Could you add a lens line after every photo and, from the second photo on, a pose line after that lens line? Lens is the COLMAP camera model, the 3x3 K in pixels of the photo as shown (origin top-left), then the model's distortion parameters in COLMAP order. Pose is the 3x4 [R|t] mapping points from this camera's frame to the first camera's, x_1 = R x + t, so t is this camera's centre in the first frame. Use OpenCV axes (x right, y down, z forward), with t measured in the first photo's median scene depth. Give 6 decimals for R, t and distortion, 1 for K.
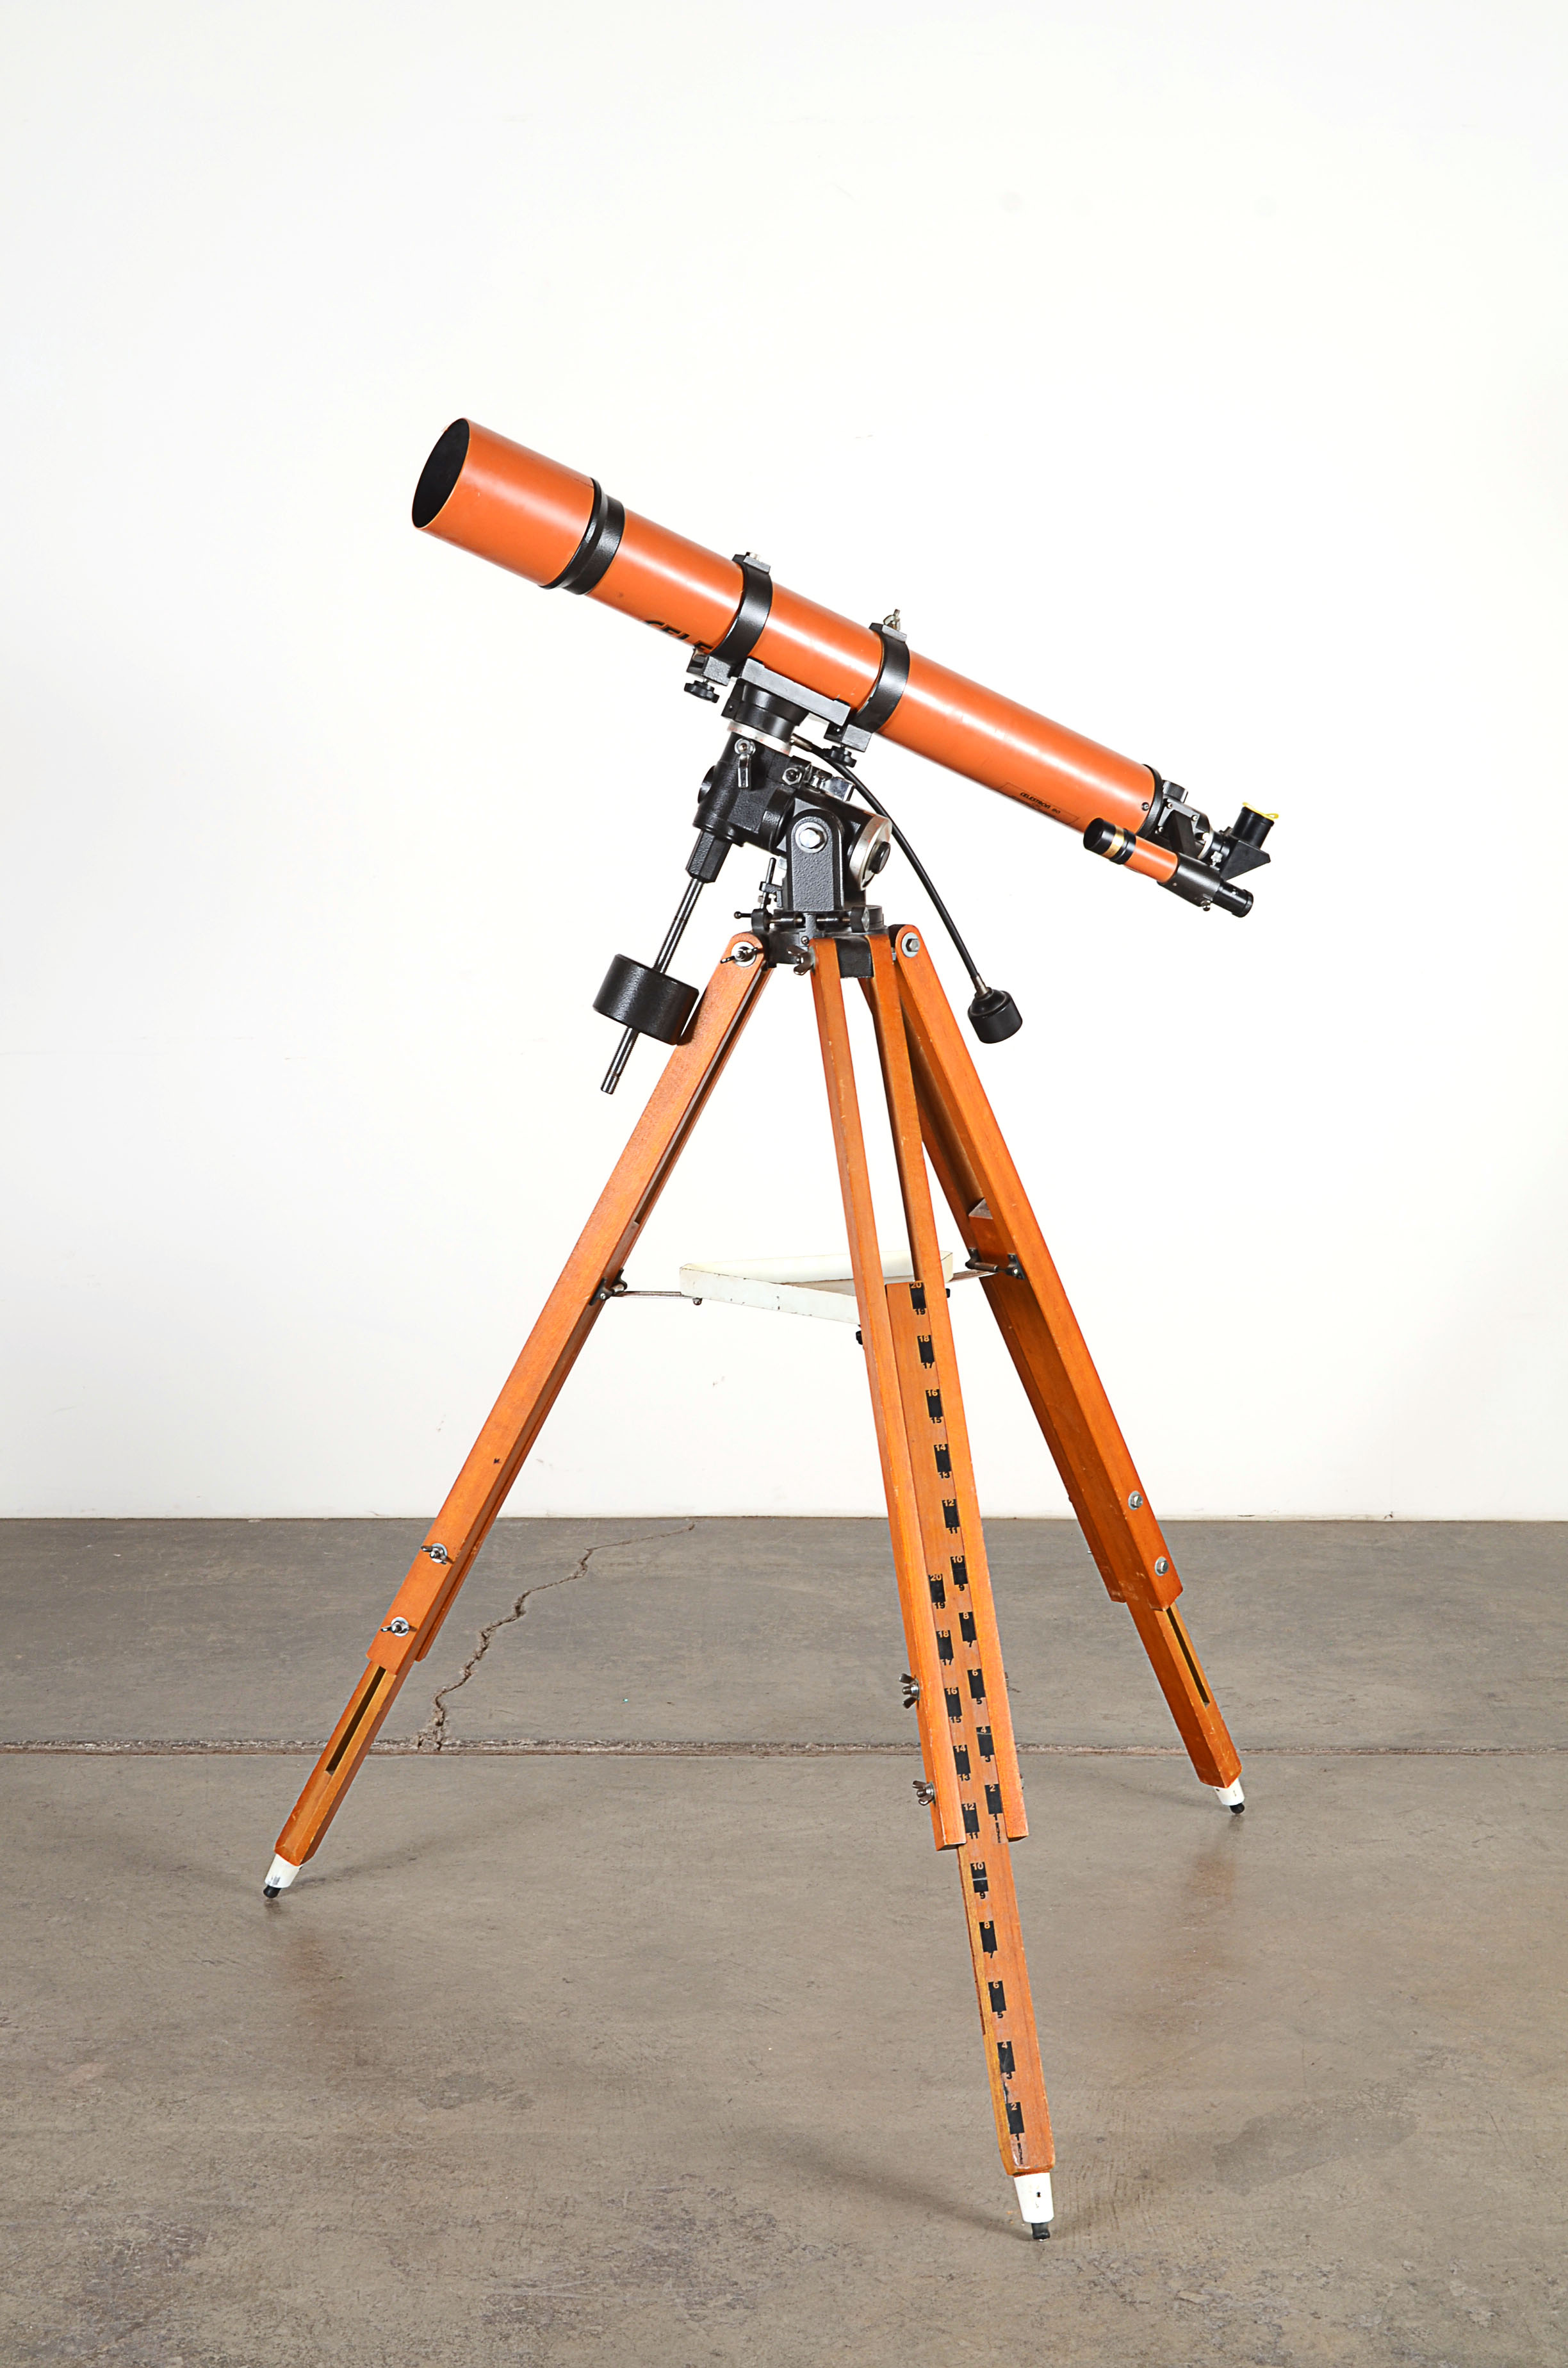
lens RADIAL K [[3918.9, 0, 784.0], [0, 3918.9, 1184.0], [0, 0, 1]] dist [0.008749, 0.038915]
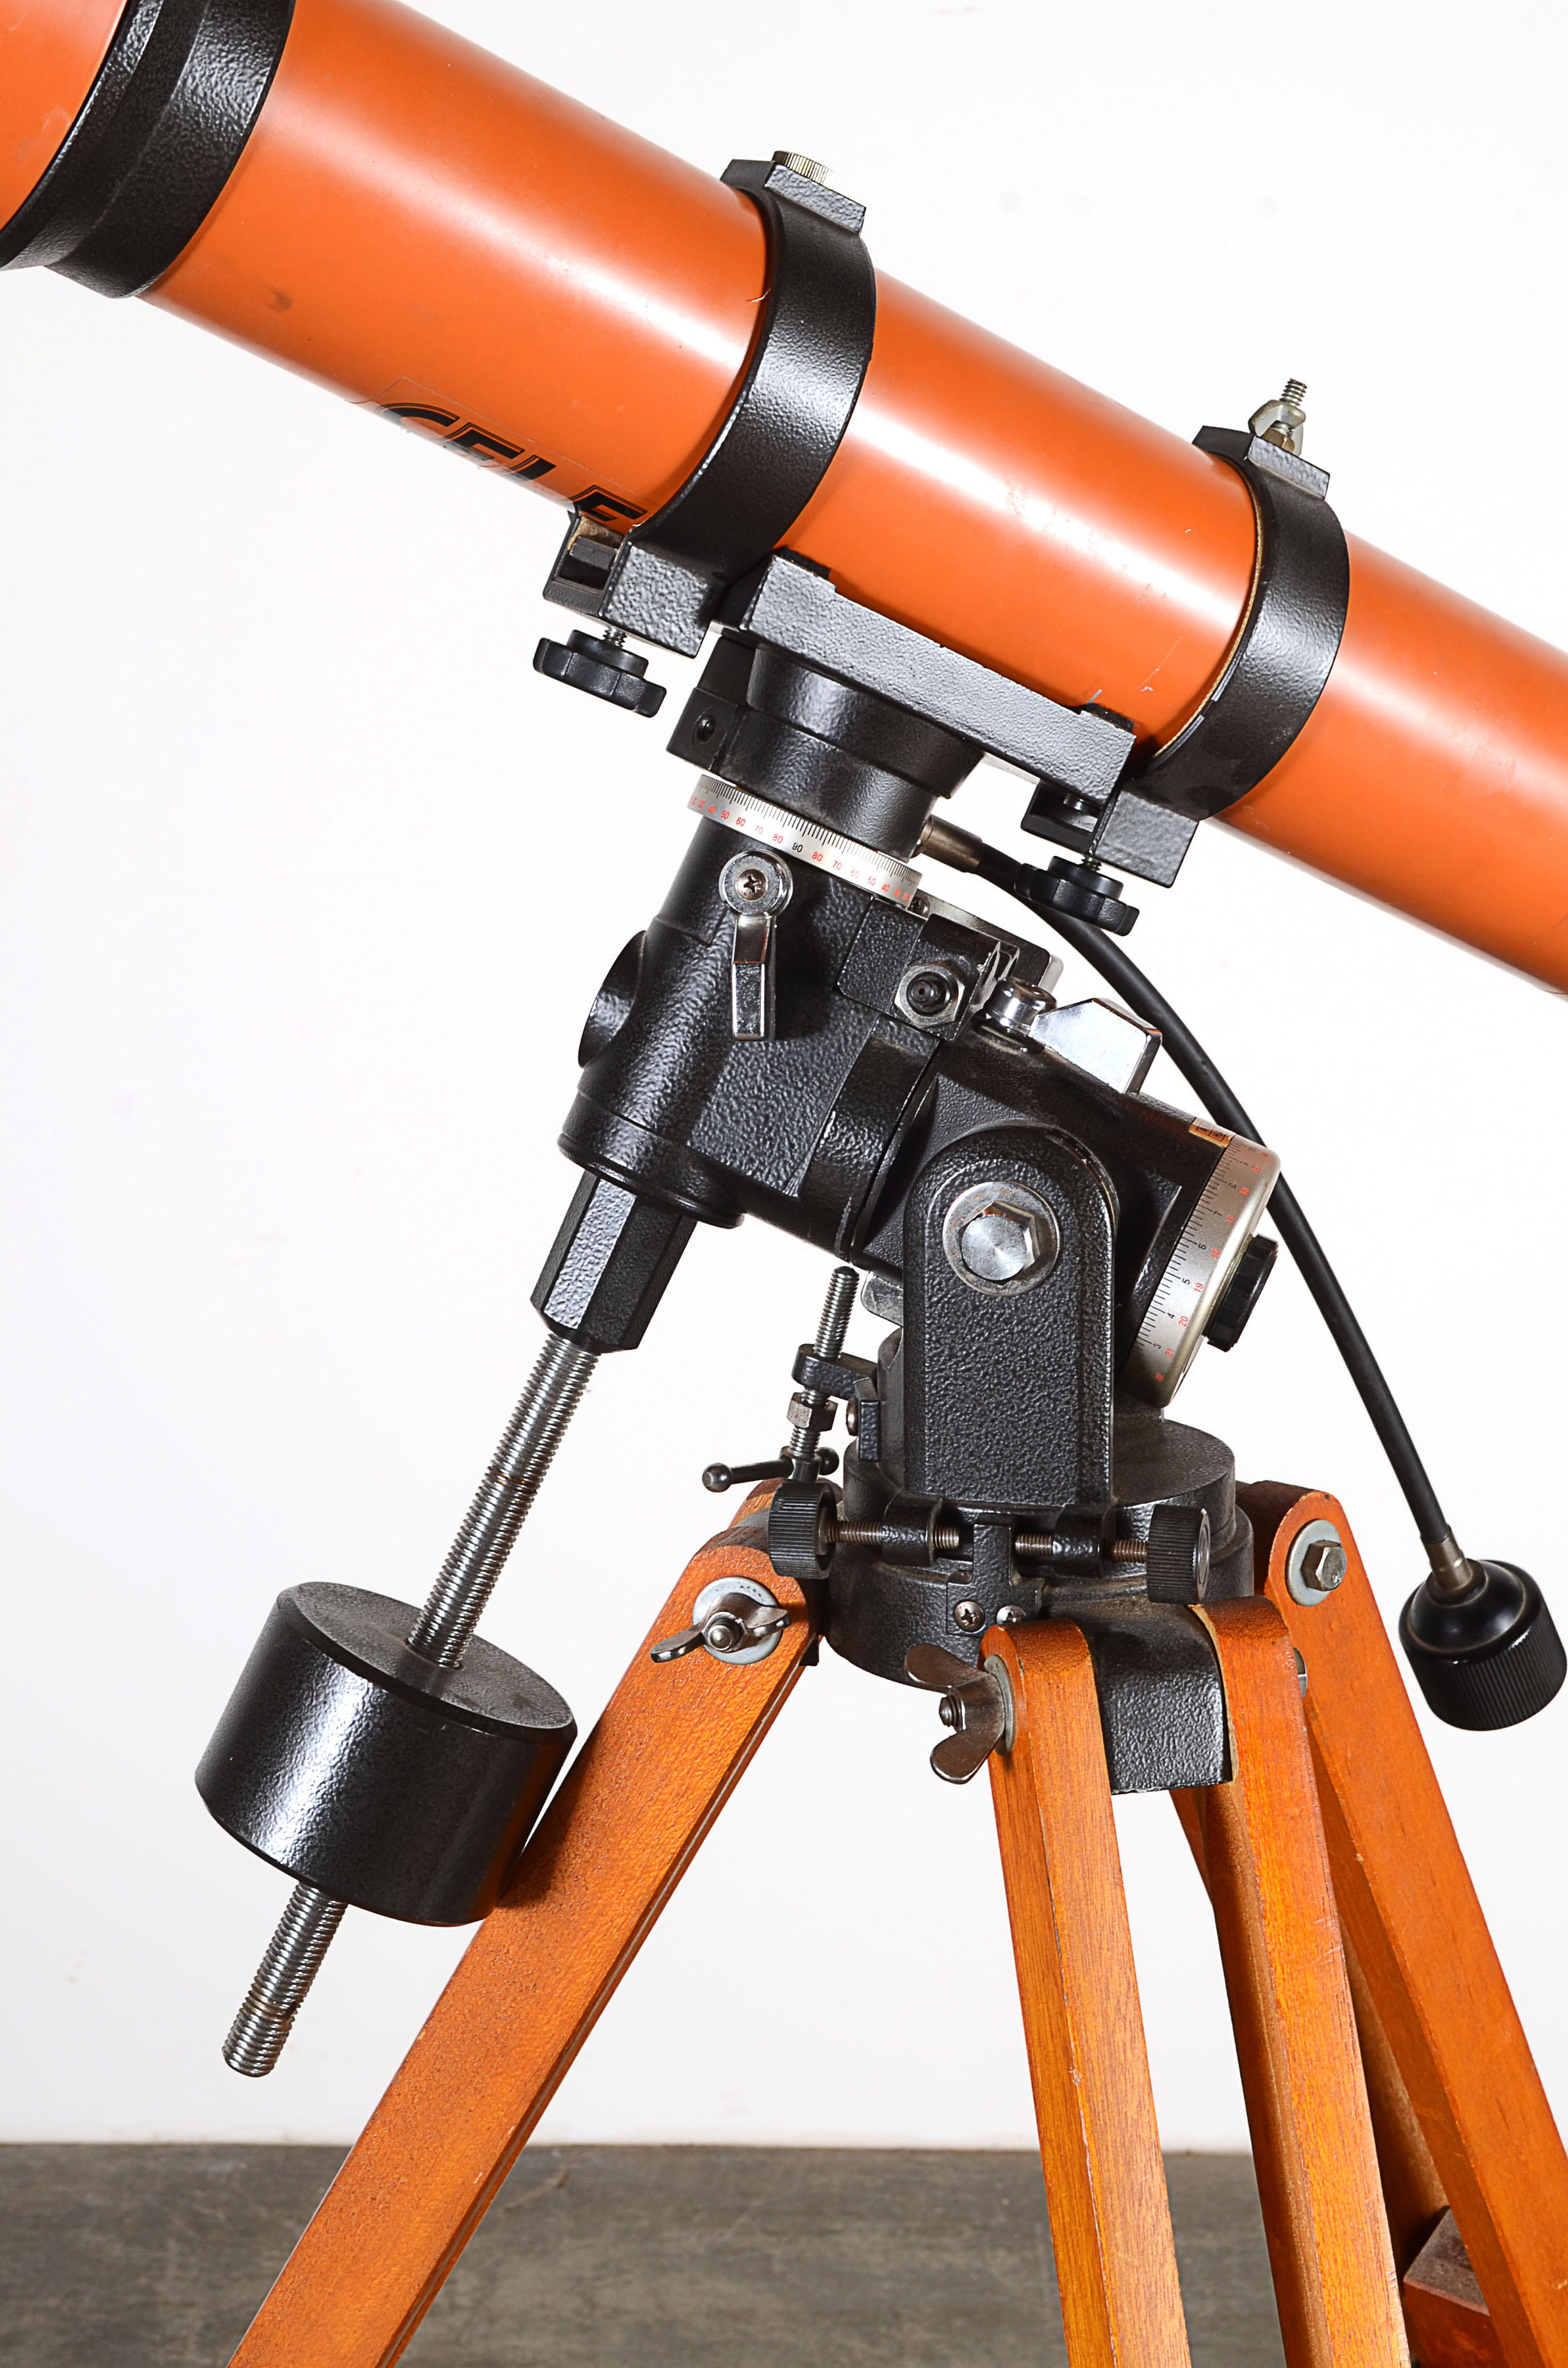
lens RADIAL K [[3881.2, 0, 784.0], [0, 3881.2, 1184.0], [0, 0, 1]] dist [-0.005564, 0.006822]
pose [[0.999526, 0.018030, 0.024942, -0.014190], [-0.019594, 0.997760, 0.063964, -0.106894], [-0.023733, -0.064423, 0.997640, 0.724215]]
